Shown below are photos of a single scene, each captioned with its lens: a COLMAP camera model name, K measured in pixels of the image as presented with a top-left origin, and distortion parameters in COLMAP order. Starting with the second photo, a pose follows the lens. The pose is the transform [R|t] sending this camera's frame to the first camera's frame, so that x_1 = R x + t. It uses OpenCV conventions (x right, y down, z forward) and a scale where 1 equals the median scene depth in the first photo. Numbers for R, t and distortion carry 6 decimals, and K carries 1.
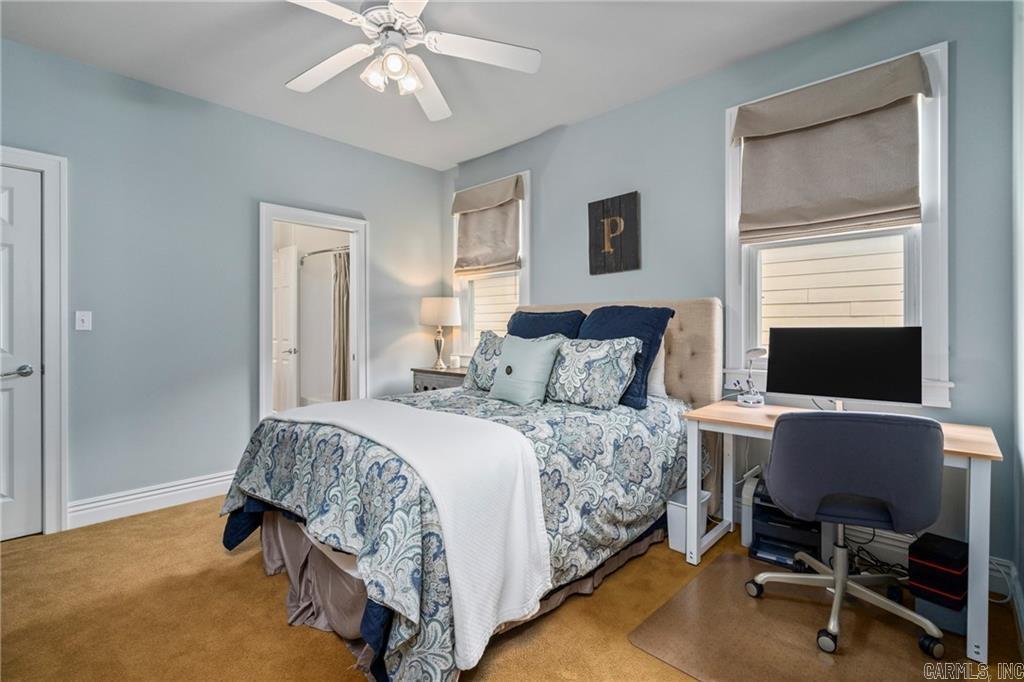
lens RADIAL K [[471.3, 0, 514.7], [0, 471.3, 334.4], [0, 0, 1]] dist [-0.003337, 0.000485]
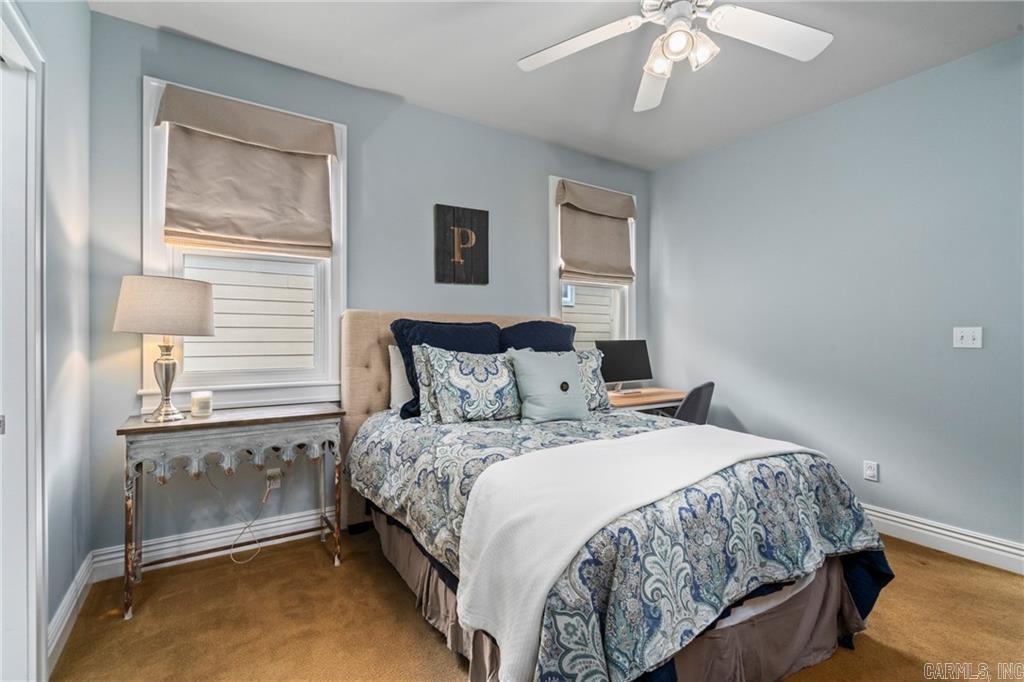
lens RADIAL K [[471.3, 0, 516.0], [0, 471.3, 340.1], [0, 0, 1]] dist [-0.003337, 0.000485]
pose [[0.224807, 0.003261, 0.974398, -0.704415], [0.012172, 0.999907, -0.006155, -0.007733], [-0.974327, 0.013244, 0.224746, 0.657670]]
